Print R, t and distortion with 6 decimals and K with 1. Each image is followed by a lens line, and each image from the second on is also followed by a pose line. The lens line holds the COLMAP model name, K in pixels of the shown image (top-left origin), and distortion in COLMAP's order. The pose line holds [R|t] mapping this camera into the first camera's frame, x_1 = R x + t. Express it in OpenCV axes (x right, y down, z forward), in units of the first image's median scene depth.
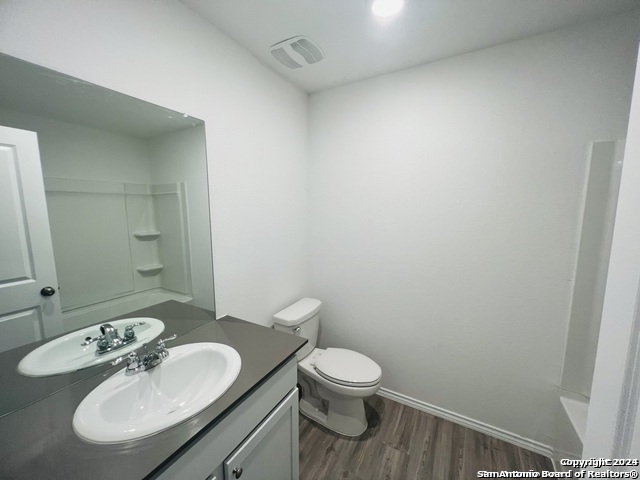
lens RADIAL K [[255.5, 0, 320.0], [0, 255.5, 240.0], [0, 0, 1]] dist [-0.001283, -0.000147]
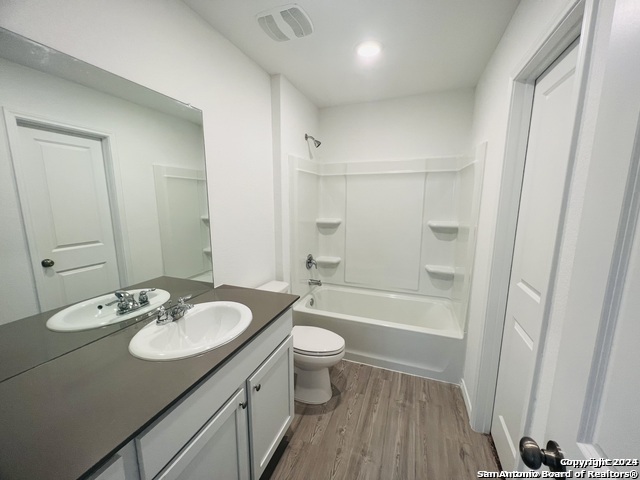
lens RADIAL K [[267.1, 0, 320.0], [0, 267.1, 240.0], [0, 0, 1]] dist [0.000542, -0.000011]
pose [[0.985562, -0.011381, 0.168932, -0.180298], [0.004914, 0.999241, 0.038655, 0.069747], [-0.169243, -0.037267, 0.984869, -0.321715]]
